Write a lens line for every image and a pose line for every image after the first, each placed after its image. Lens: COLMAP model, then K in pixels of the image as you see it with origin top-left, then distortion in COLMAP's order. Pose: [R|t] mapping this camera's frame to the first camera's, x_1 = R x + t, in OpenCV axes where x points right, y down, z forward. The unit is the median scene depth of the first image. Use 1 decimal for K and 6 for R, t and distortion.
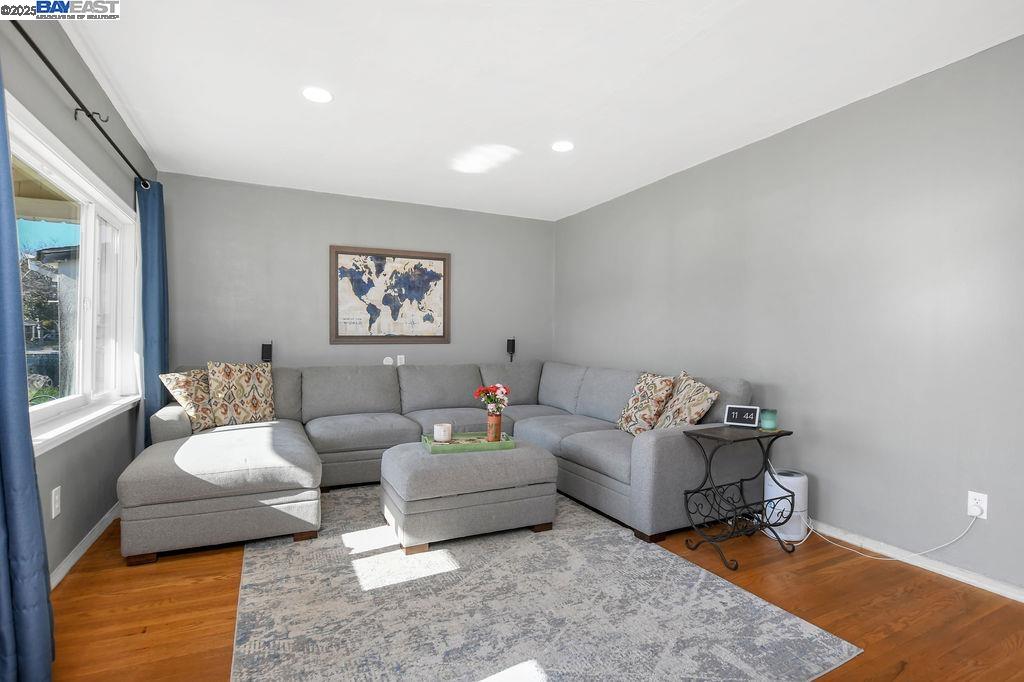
lens RADIAL K [[486.0, 0, 491.6], [0, 486.0, 339.4], [0, 0, 1]] dist [-0.029759, 0.000377]
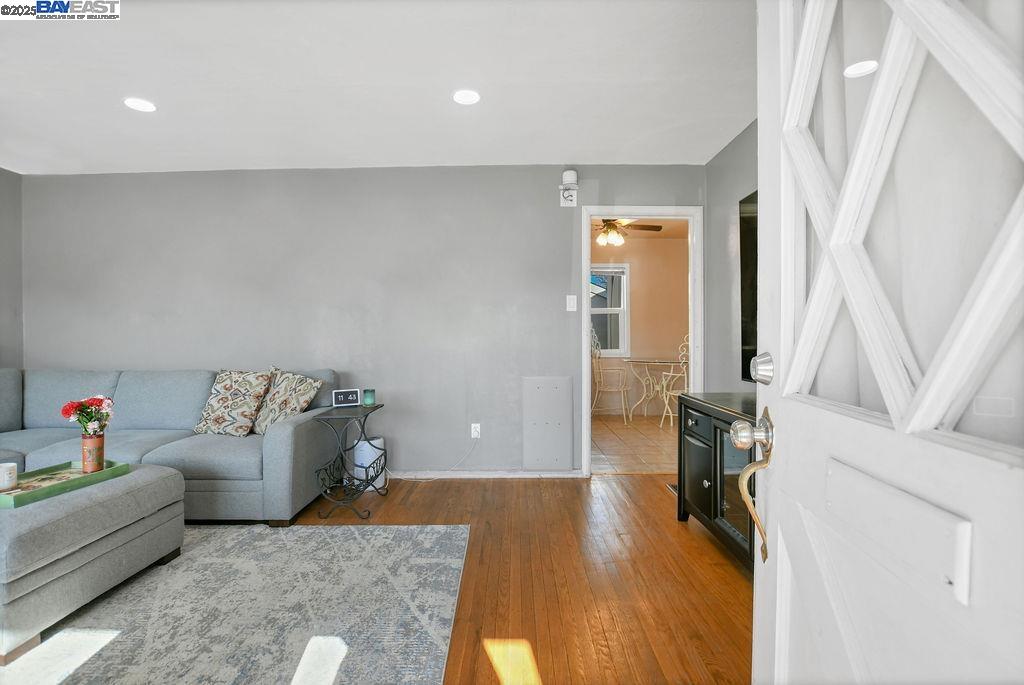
lens RADIAL K [[489.9, 0, 518.1], [0, 489.9, 344.9], [0, 0, 1]] dist [-0.031564, 0.000157]
pose [[0.416990, -0.022533, 0.908632, -0.345864], [0.008374, 0.999745, 0.020949, 0.002330], [-0.908873, -0.001127, 0.417072, 0.077169]]
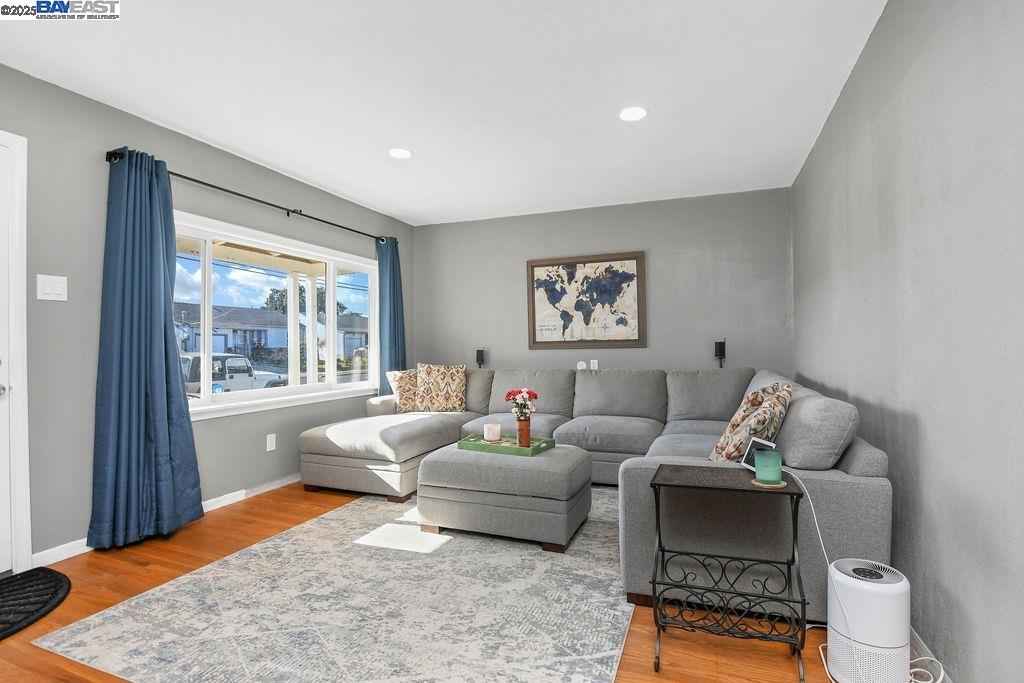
lens RADIAL K [[489.9, 0, 518.1], [0, 489.9, 343.9], [0, 0, 1]] dist [-0.031564, 0.000157]
pose [[0.695334, -0.017436, -0.718475, 0.628980], [0.014500, 0.999843, -0.010231, 0.011151], [0.718540, -0.003304, 0.695478, 0.271962]]
